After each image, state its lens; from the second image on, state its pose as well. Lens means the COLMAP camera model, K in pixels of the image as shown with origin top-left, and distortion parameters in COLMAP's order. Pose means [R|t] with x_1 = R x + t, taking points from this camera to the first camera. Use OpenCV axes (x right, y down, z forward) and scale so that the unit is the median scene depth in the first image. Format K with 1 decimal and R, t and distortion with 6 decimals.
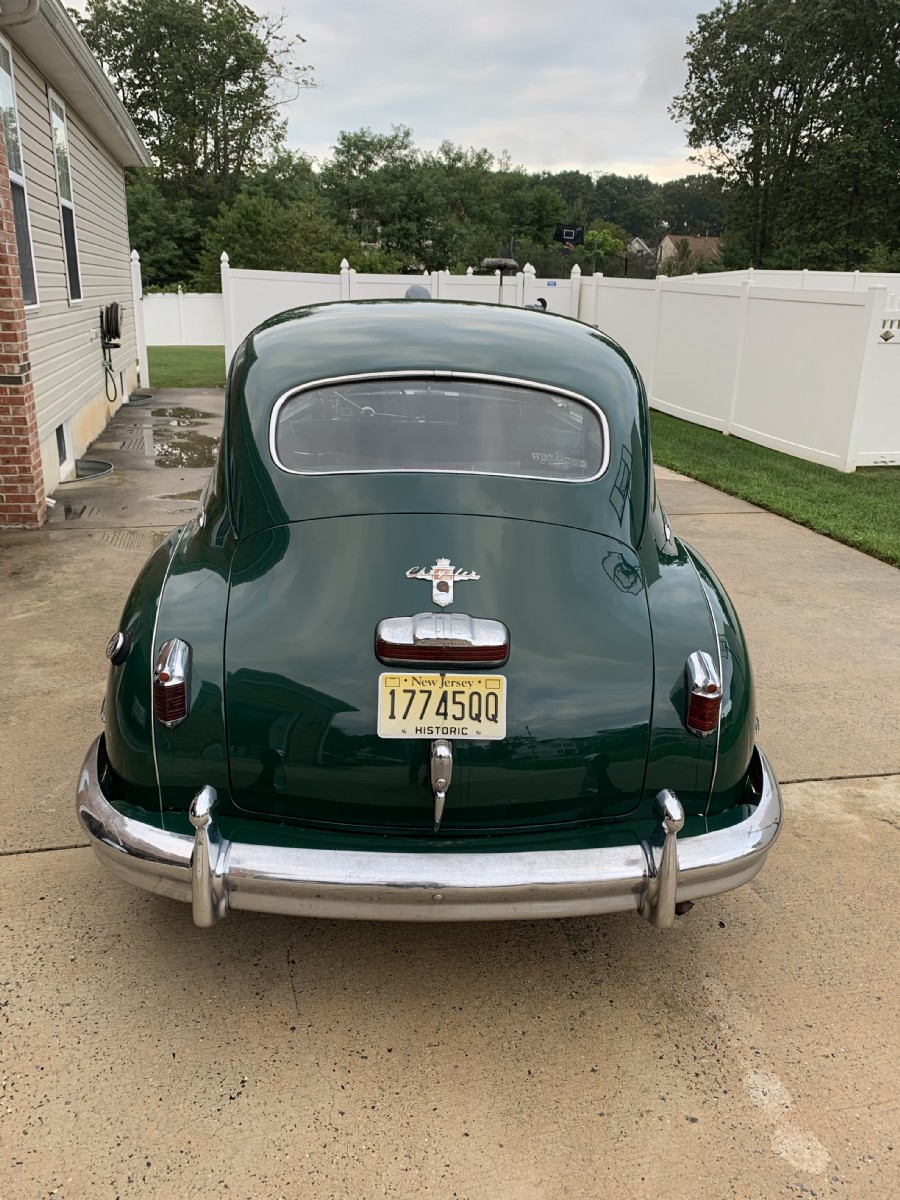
lens RADIAL K [[926.9, 0, 450.0], [0, 926.9, 600.0], [0, 0, 1]] dist [0.001548, -0.002549]
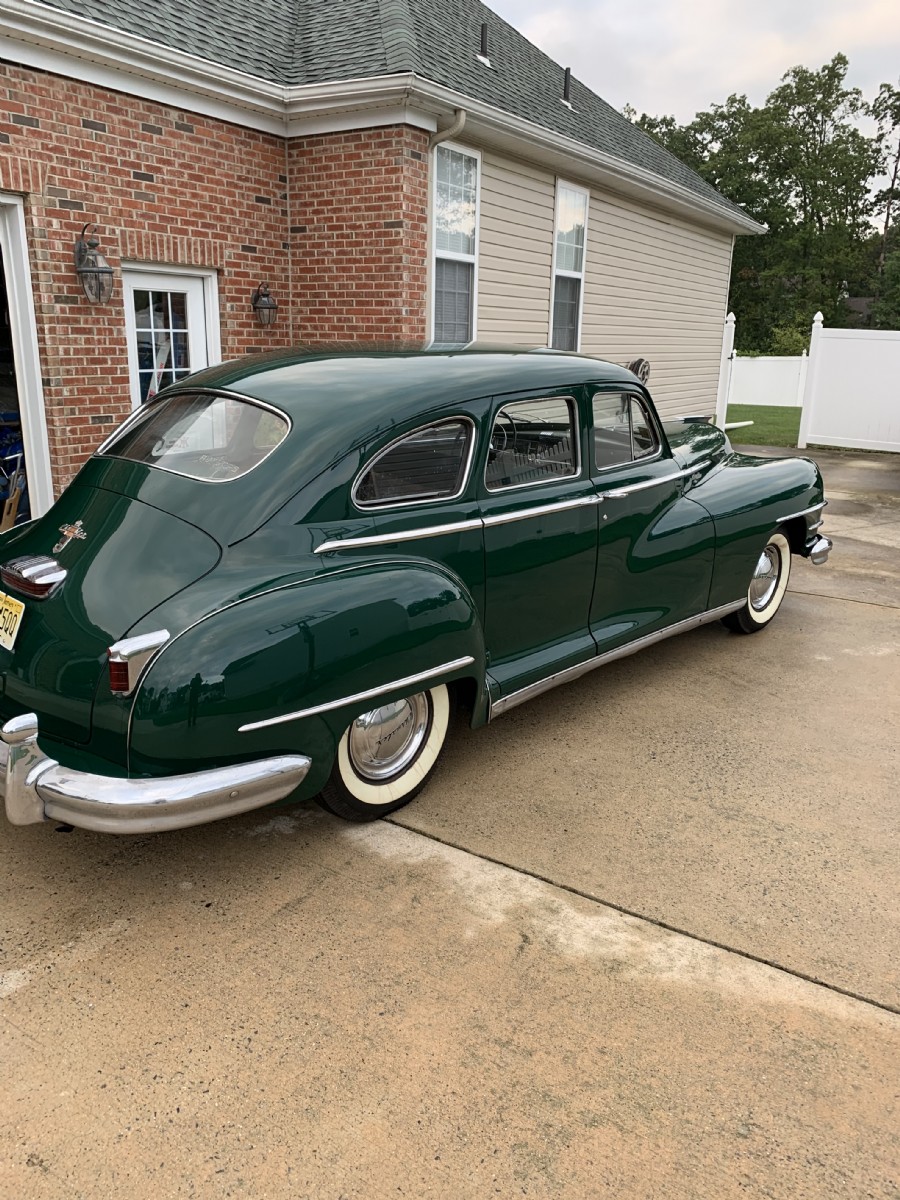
lens RADIAL K [[910.5, 0, 450.0], [0, 910.5, 600.0], [0, 0, 1]] dist [0.005391, 0.003224]
pose [[0.702172, 0.187820, -0.686788, 0.749270], [-0.229380, 0.972826, 0.031527, -0.058291], [0.674046, 0.135398, 0.726174, 0.244761]]
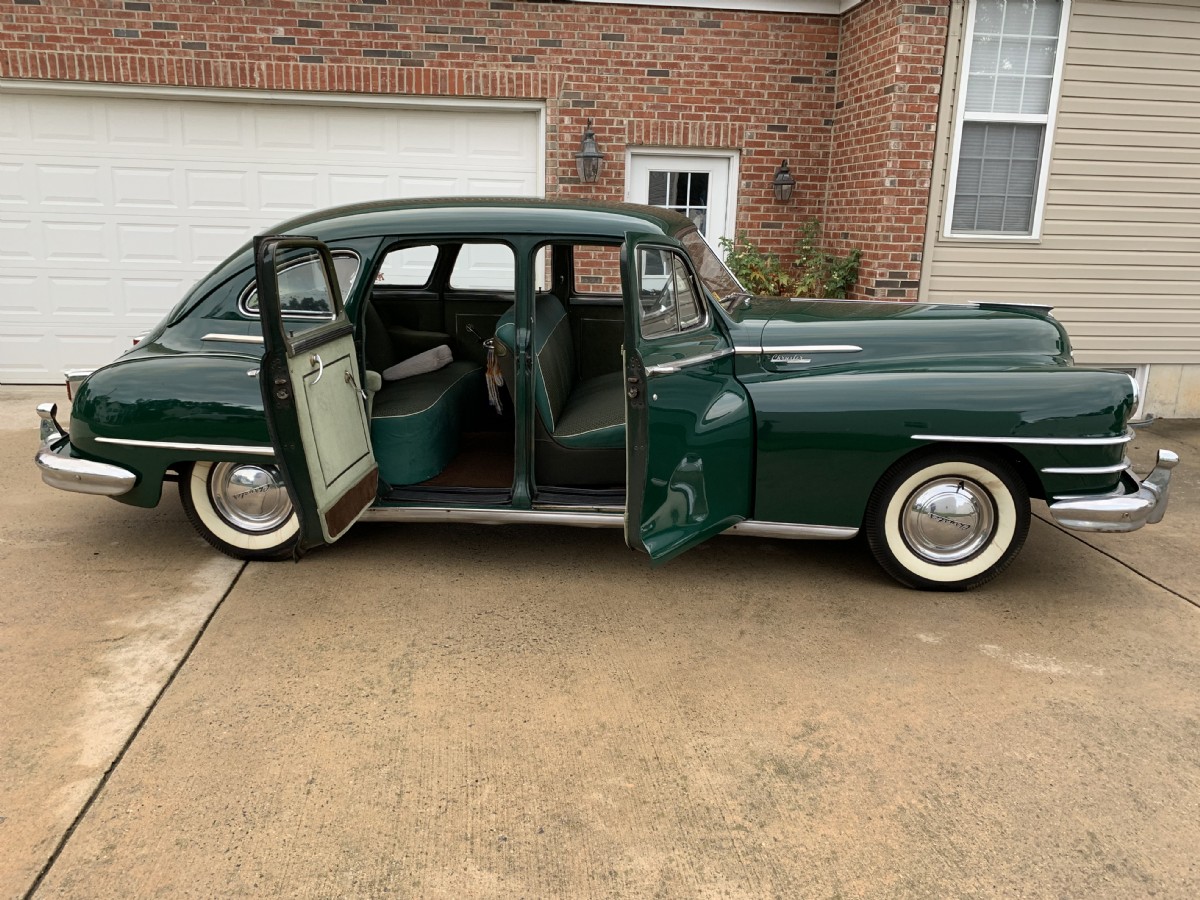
lens RADIAL K [[910.5, 0, 600.0], [0, 910.5, 450.0], [0, 0, 1]] dist [0.005391, 0.003224]
pose [[-0.111337, 0.221945, -0.968682, 1.119665], [-0.341001, 0.907030, 0.247013, -0.337426], [0.933447, 0.357823, -0.025302, 1.179801]]
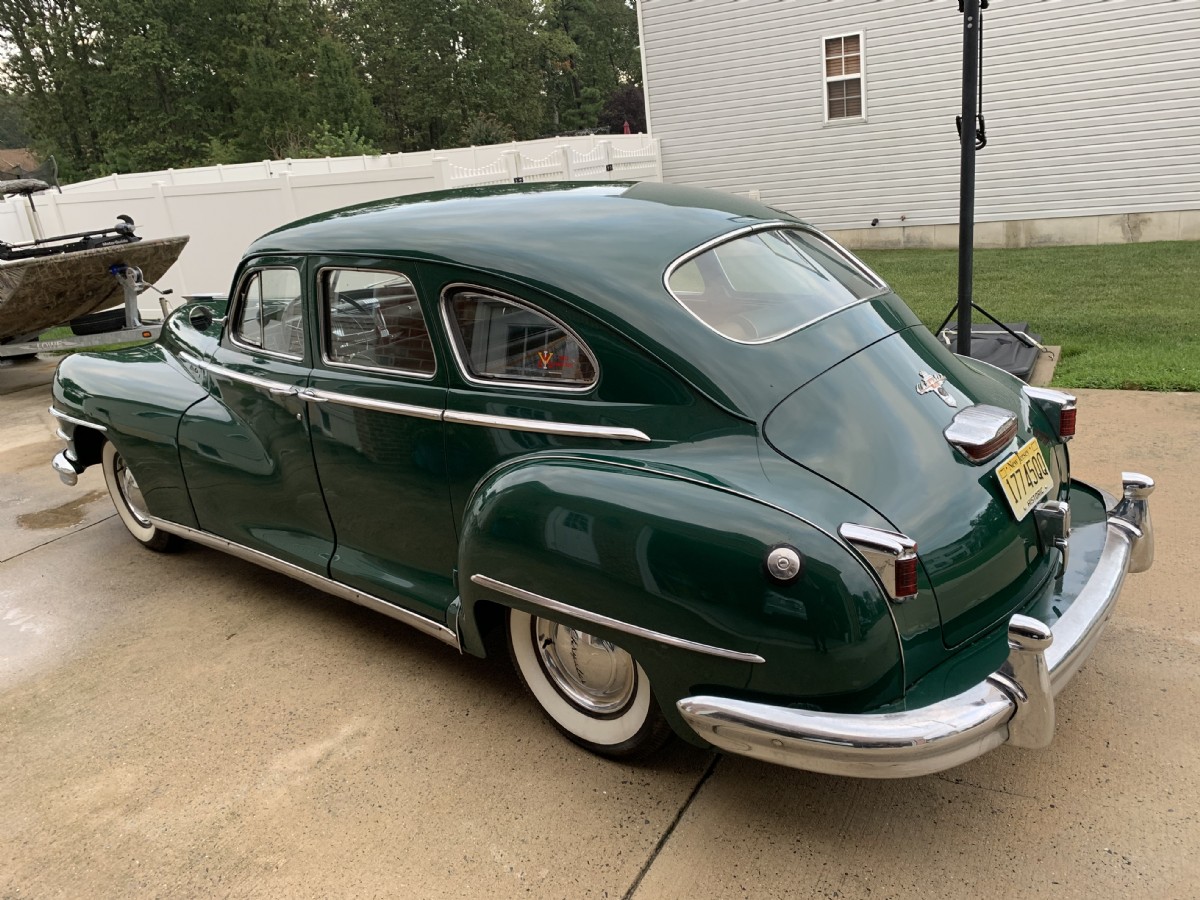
lens RADIAL K [[926.9, 0, 600.0], [0, 926.9, 450.0], [0, 0, 1]] dist [0.001548, -0.002549]
pose [[0.660167, -0.321097, 0.679026, -0.611942], [0.351657, 0.930950, 0.098336, -0.118616], [-0.663714, 0.173866, 0.727499, 0.268254]]
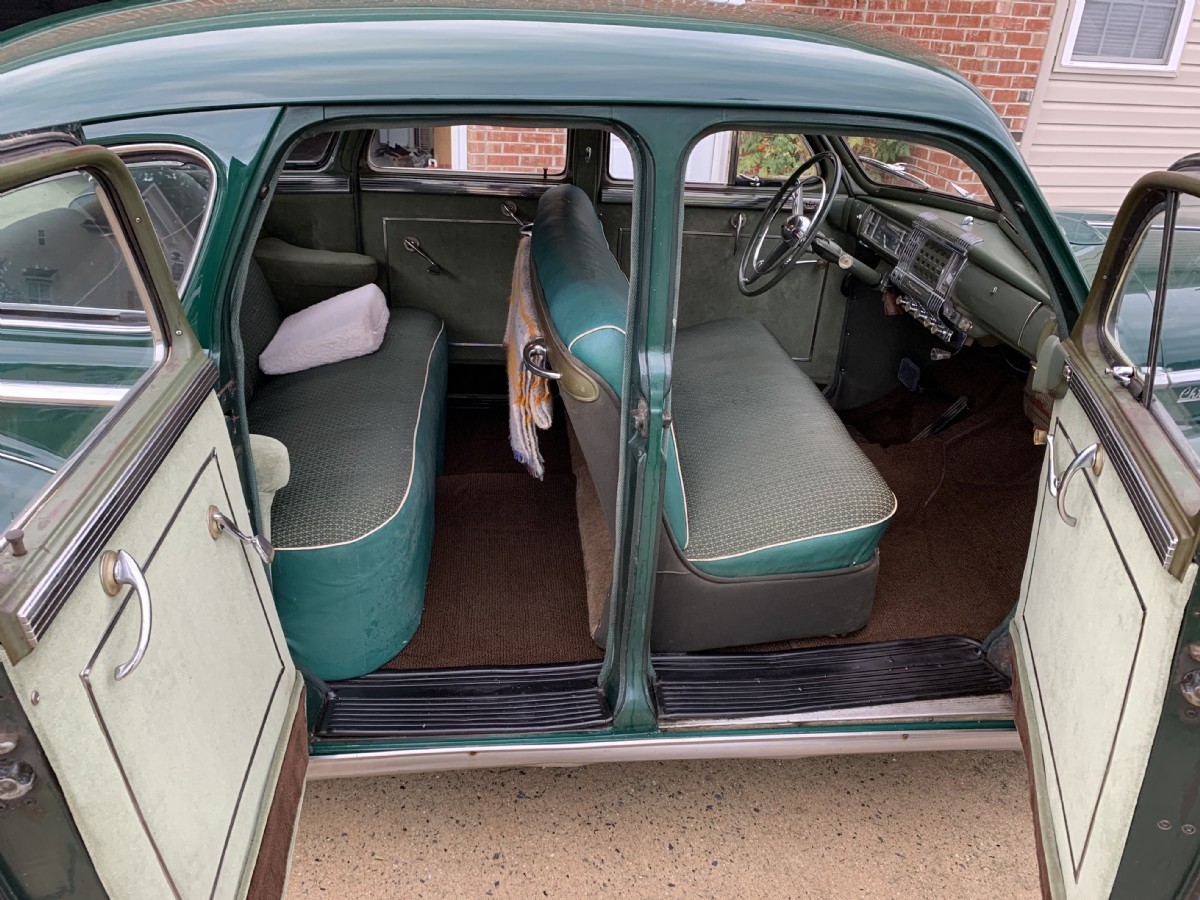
lens RADIAL K [[926.9, 0, 600.0], [0, 926.9, 450.0], [0, 0, 1]] dist [0.001548, -0.002549]
pose [[0.053177, 0.411733, -0.909752, 0.538959], [-0.367200, 0.855272, 0.365613, -0.287398], [0.928621, 0.314619, 0.196669, 0.944686]]
